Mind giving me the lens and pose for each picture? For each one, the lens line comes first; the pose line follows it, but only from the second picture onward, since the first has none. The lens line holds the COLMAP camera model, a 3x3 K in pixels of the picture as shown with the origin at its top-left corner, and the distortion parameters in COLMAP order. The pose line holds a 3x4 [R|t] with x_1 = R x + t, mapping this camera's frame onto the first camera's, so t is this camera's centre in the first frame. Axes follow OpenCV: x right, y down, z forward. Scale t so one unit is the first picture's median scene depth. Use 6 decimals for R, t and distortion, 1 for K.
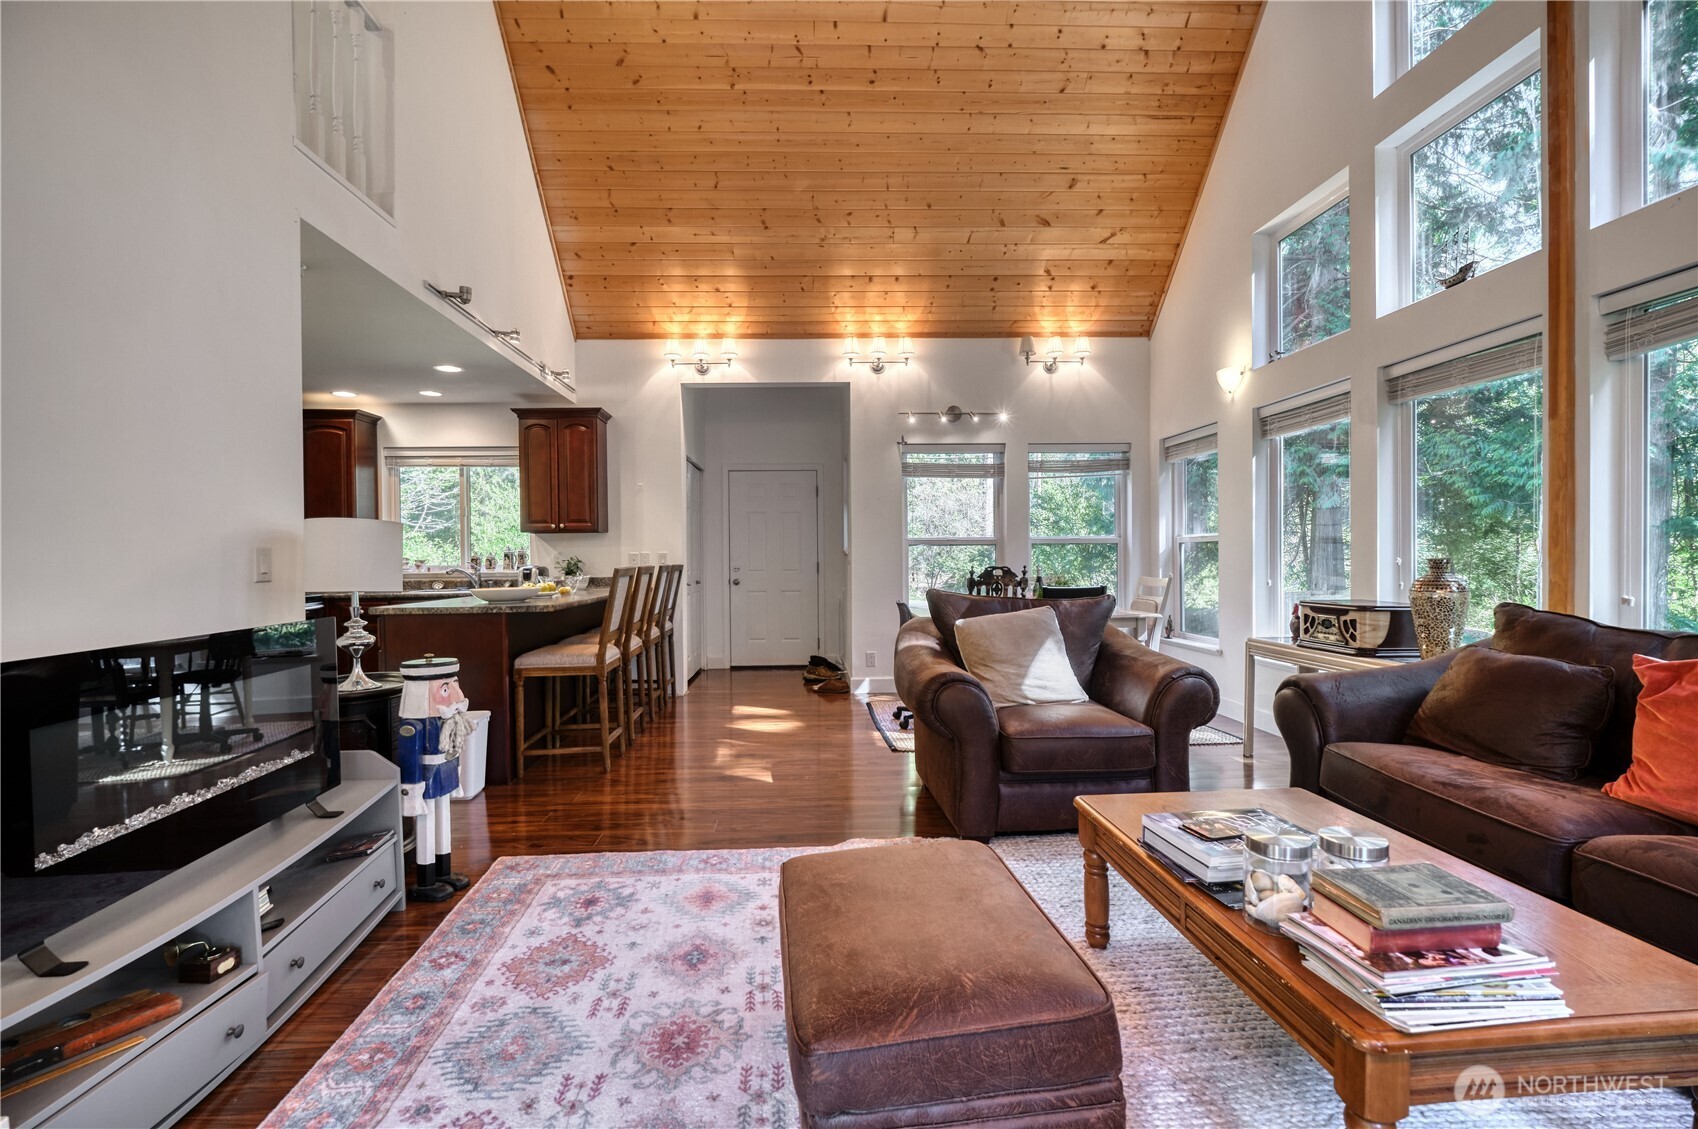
lens RADIAL K [[754.9, 0, 830.2], [0, 754.9, 566.1], [0, 0, 1]] dist [-0.007266, -0.003603]
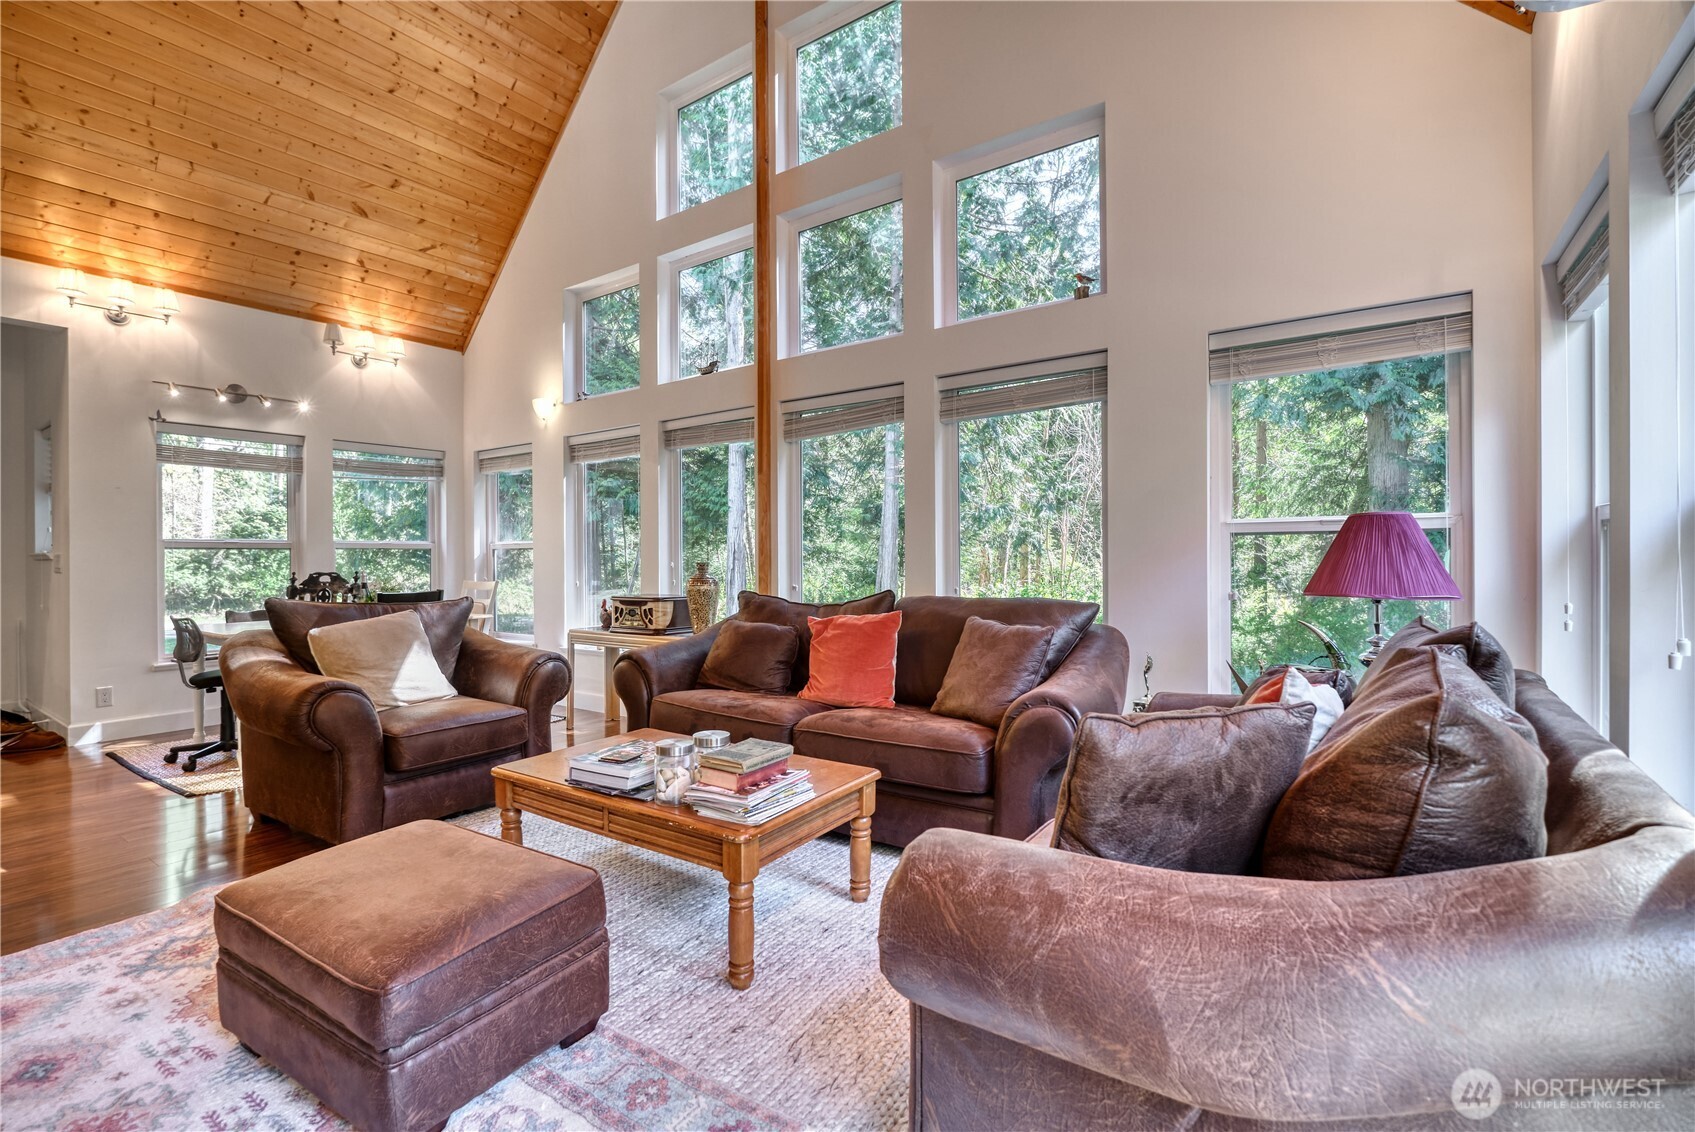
lens RADIAL K [[760.3, 0, 828.8], [0, 760.3, 562.8], [0, 0, 1]] dist [-0.010517, -0.001373]
pose [[0.614436, -0.001186, 0.788966, -0.116505], [0.010909, 0.999916, -0.006993, 0.001749], [-0.788891, 0.012904, 0.614397, -0.054472]]
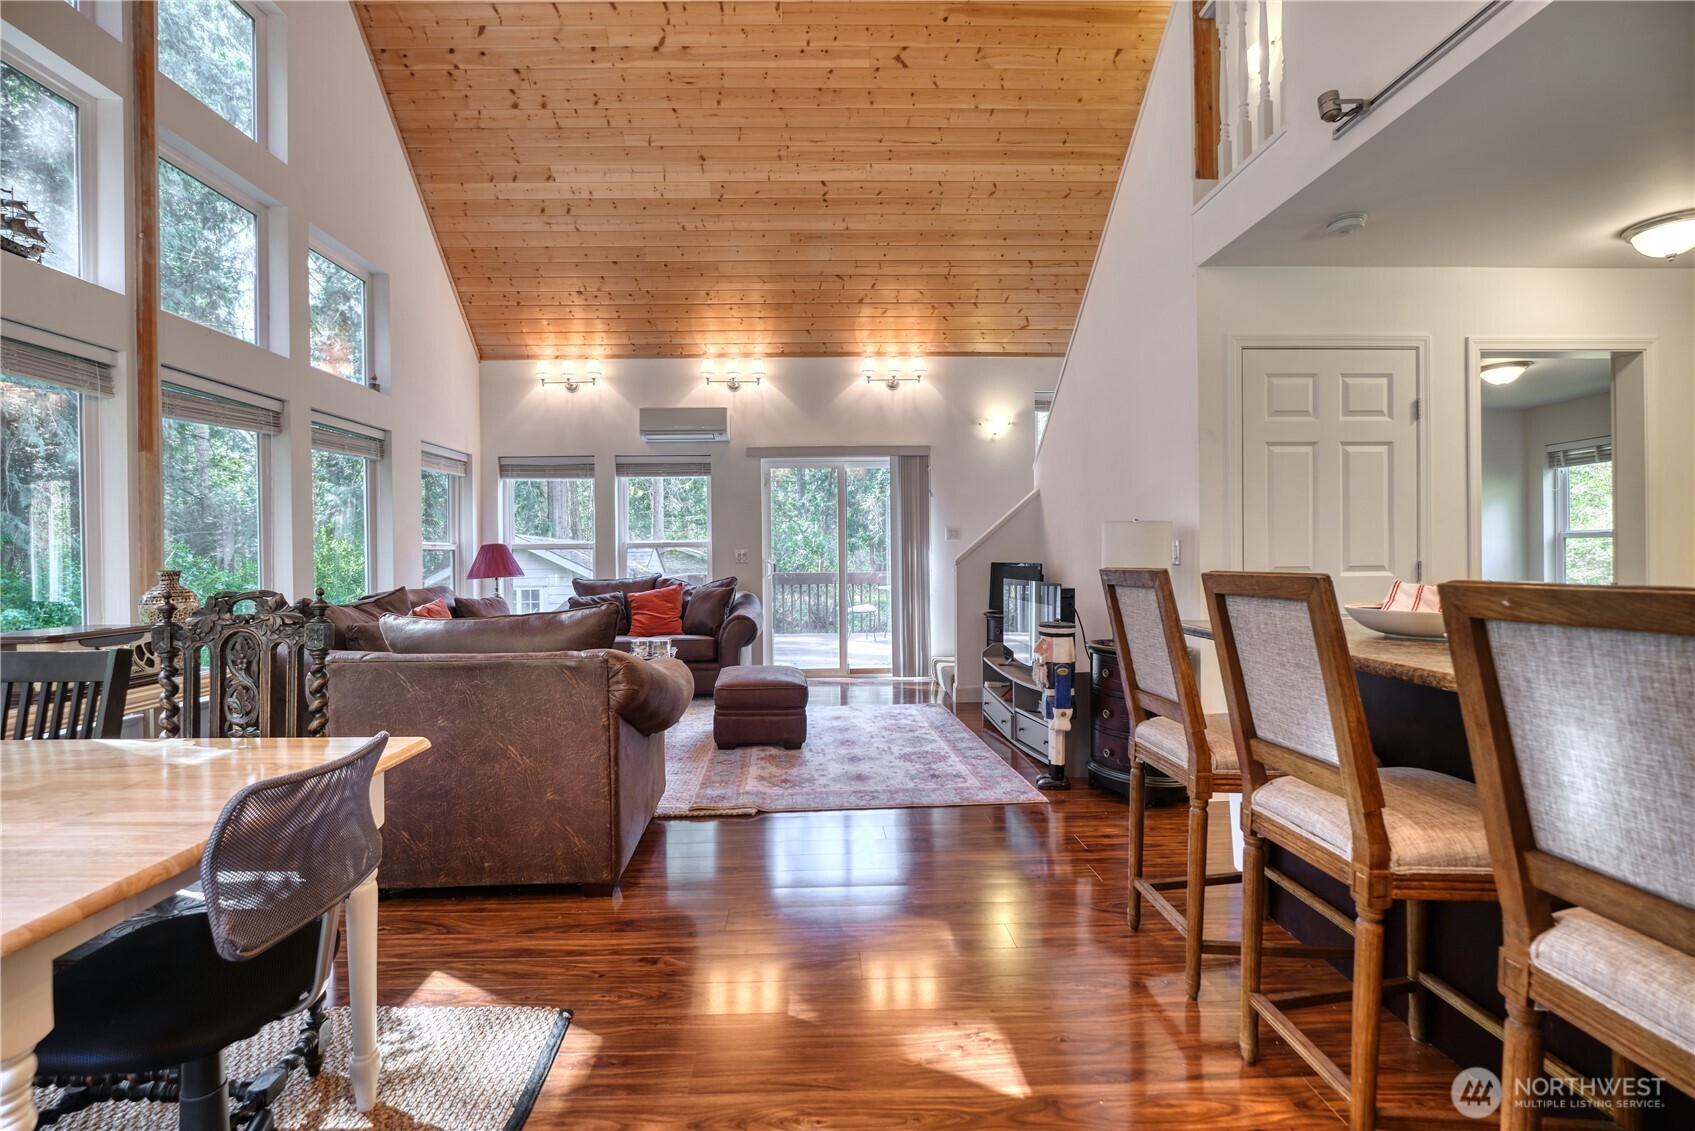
lens RADIAL K [[760.3, 0, 828.8], [0, 760.3, 562.3], [0, 0, 1]] dist [-0.010517, -0.001373]
pose [[-0.999606, 0.021663, 0.017854, -0.064995], [0.022030, 0.999545, 0.020623, -0.013906], [-0.017399, 0.021008, -0.999628, 1.203299]]
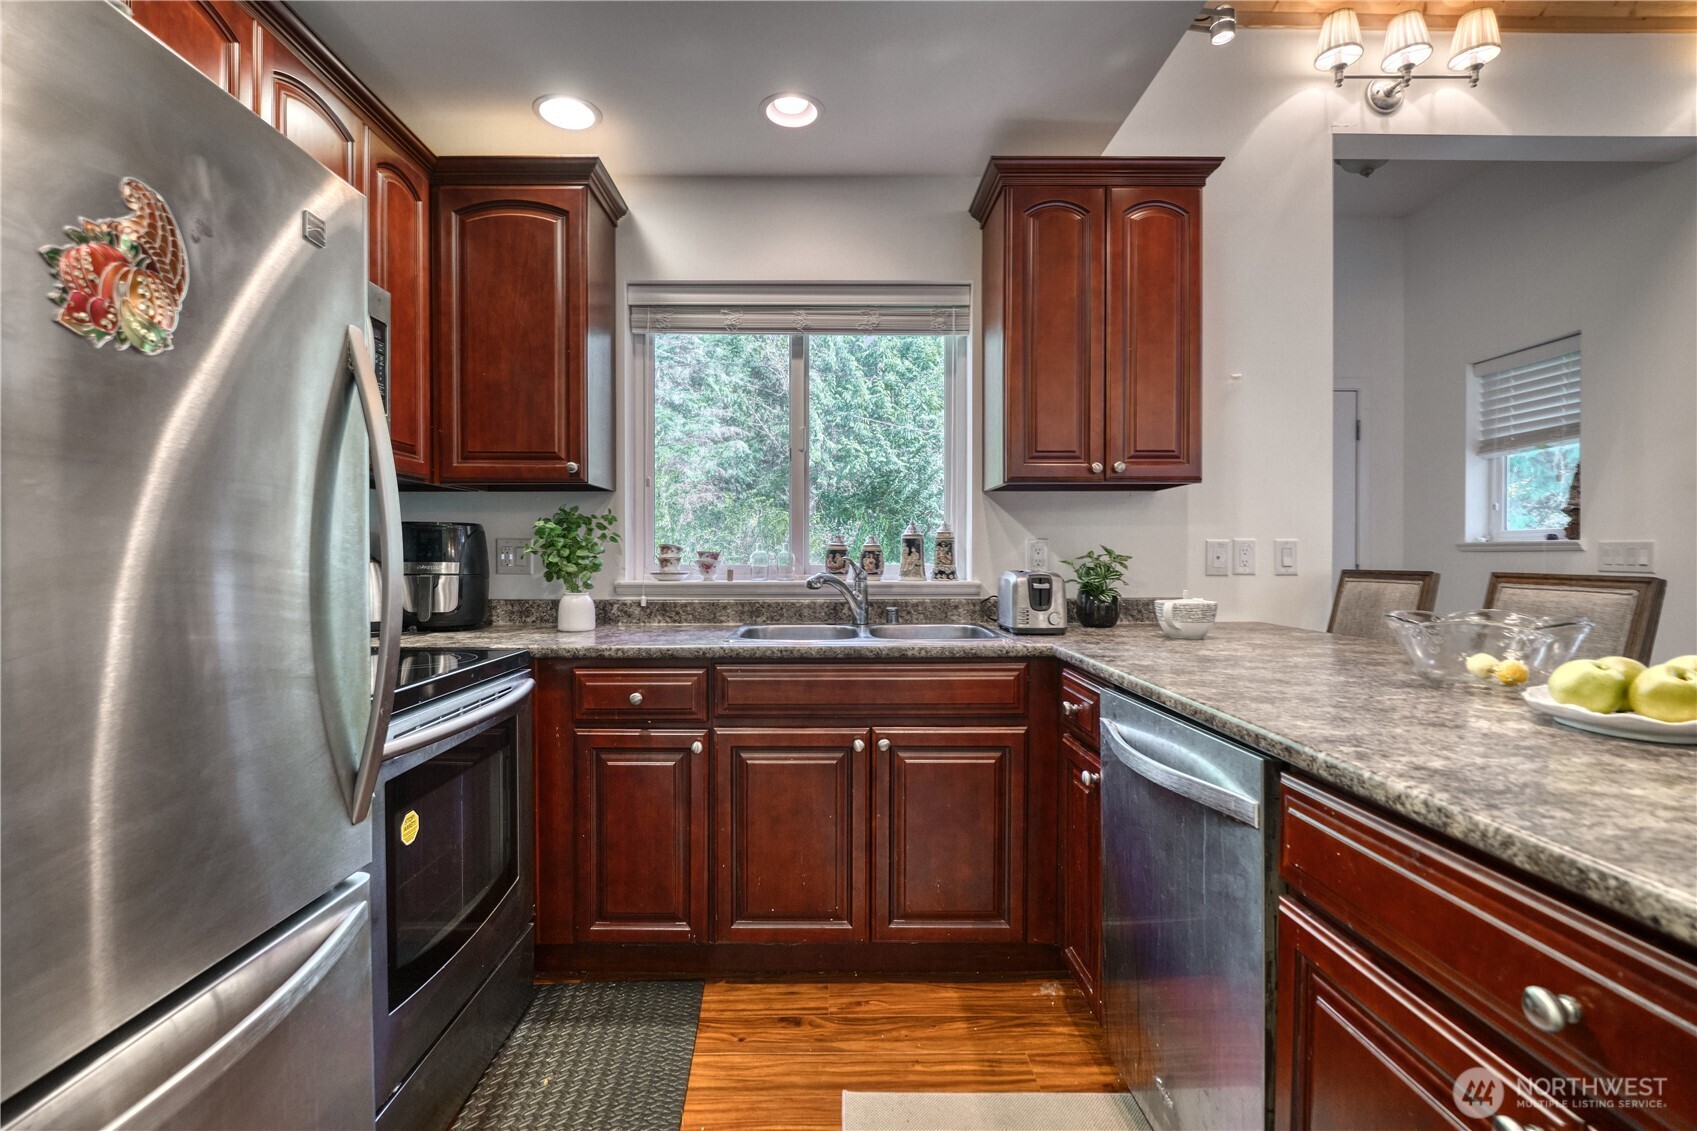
lens RADIAL K [[761.2, 0, 829.8], [0, 761.2, 562.2], [0, 0, 1]] dist [-0.010517, -0.001373]
pose [[0.999184, 0.011344, -0.038760, -0.545618], [-0.011435, 0.999932, -0.002140, -0.002850], [0.038733, 0.002582, 0.999246, 0.685614]]
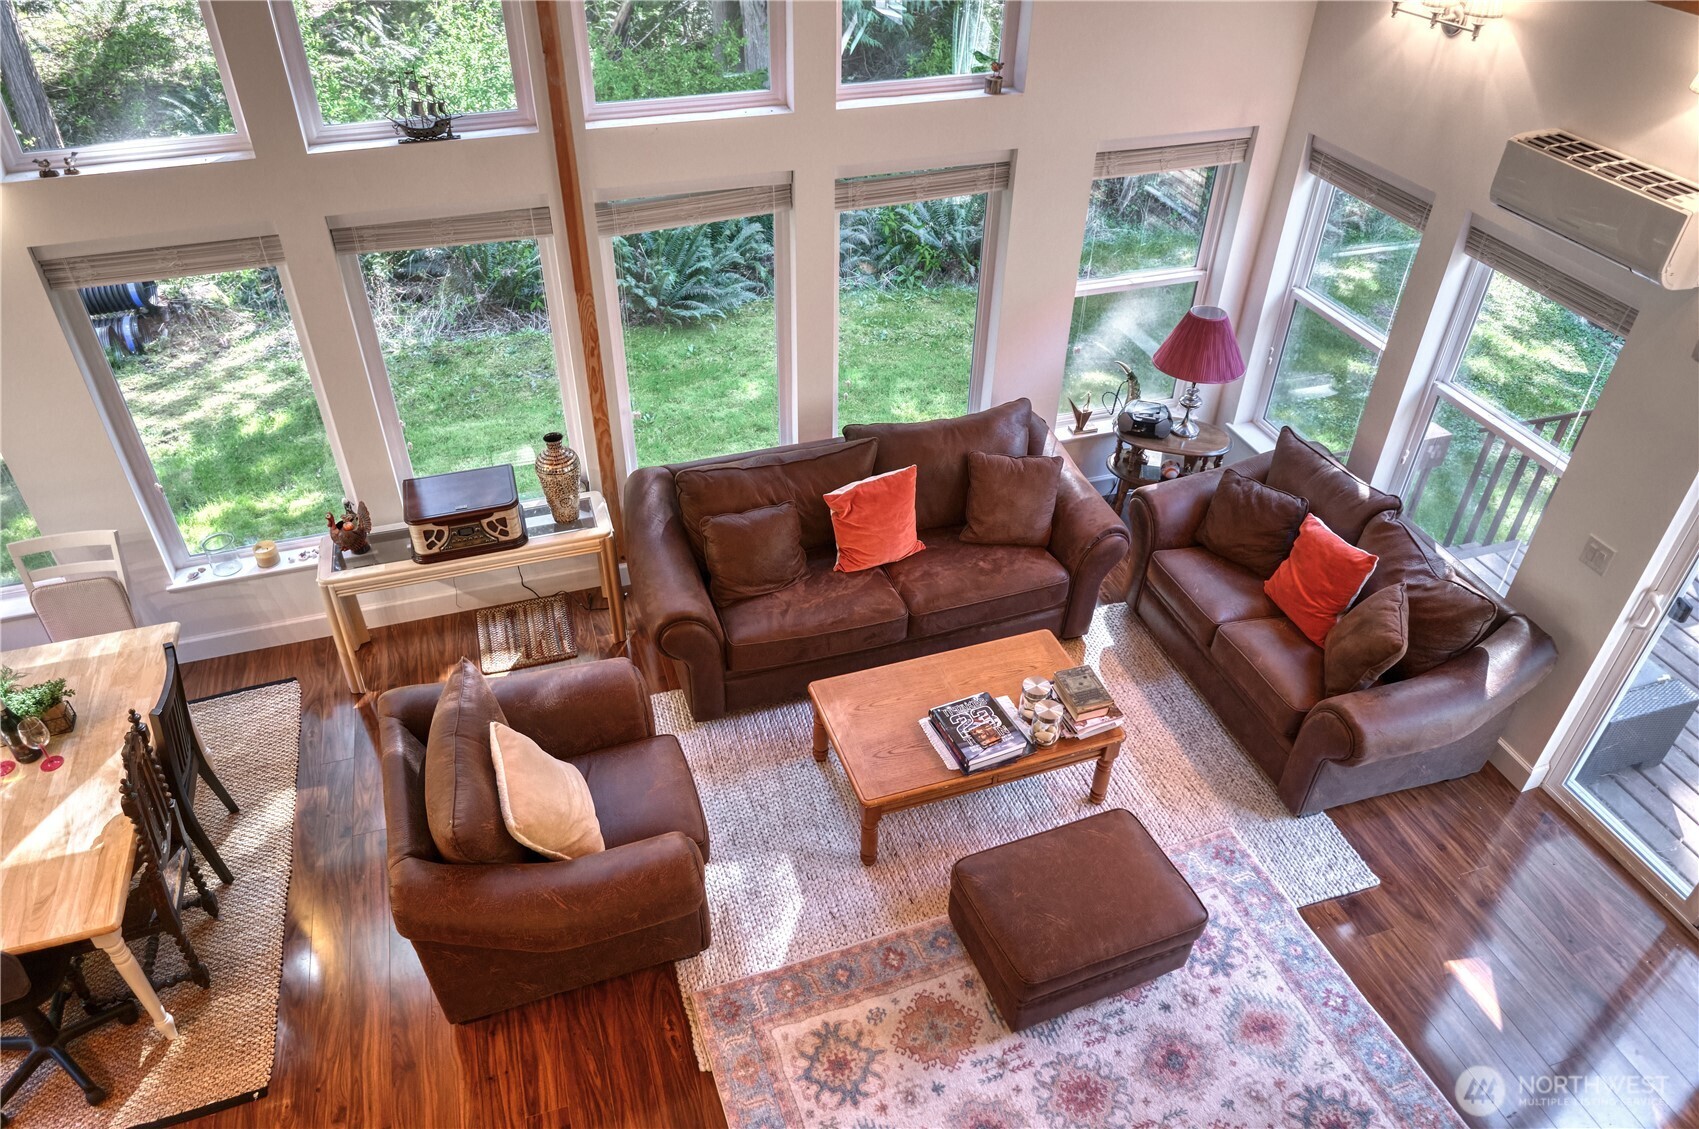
lens RADIAL K [[1139.5, 0, 824.8], [0, 1139.5, 570.5], [0, 0, 1]] dist [-0.011144, -0.005540]
pose [[-0.260285, -0.585754, 0.767557, -0.388458], [0.009129, 0.793429, 0.608594, -0.505846], [-0.965489, 0.165415, -0.201170, 0.587700]]
